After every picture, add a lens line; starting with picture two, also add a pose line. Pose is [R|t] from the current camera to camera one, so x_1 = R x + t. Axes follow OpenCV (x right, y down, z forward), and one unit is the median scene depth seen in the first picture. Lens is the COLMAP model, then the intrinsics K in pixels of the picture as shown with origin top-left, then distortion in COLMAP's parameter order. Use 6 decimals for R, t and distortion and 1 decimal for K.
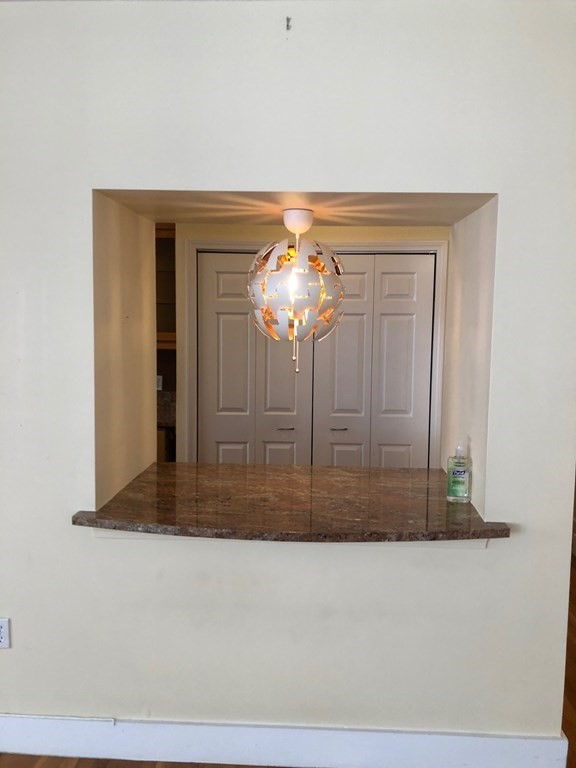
lens RADIAL K [[640.6, 0, 273.7], [0, 640.6, 388.0], [0, 0, 1]] dist [0.041524, -0.042399]
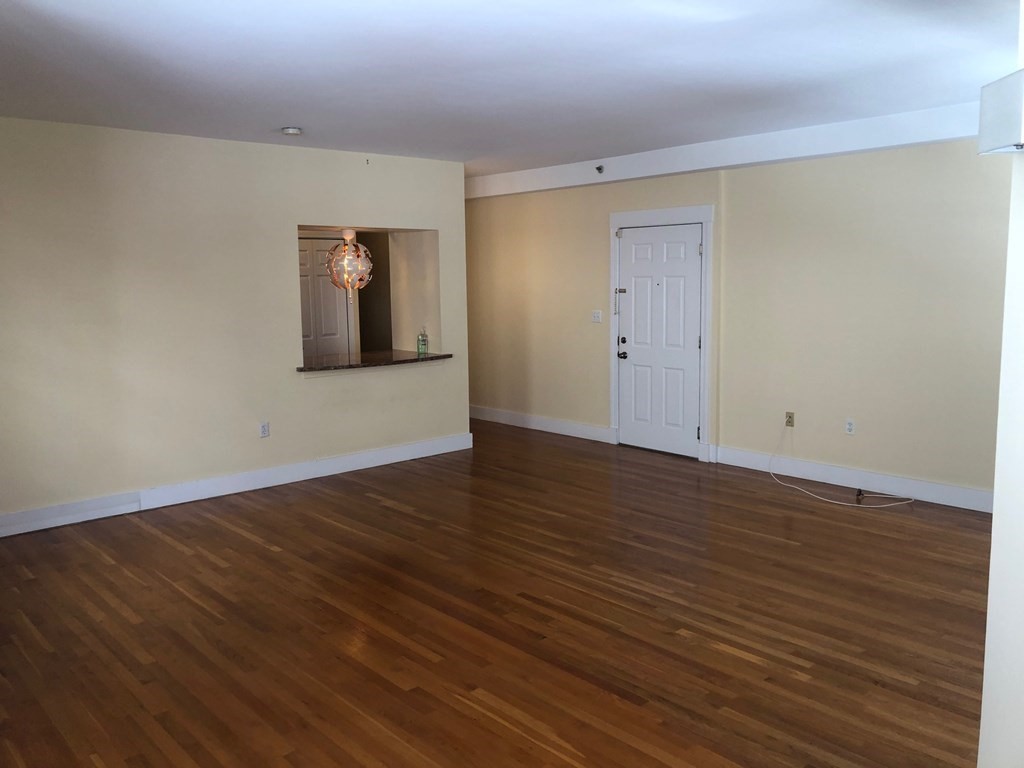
lens RADIAL K [[854.1, 0, 512.0], [0, 854.1, 384.0], [0, 0, 1]] dist [0.041524, -0.042399]
pose [[0.721759, -0.108900, 0.683523, -1.570384], [0.098145, 0.993669, 0.054677, 0.140622], [-0.685150, 0.027621, 0.727878, -1.452677]]
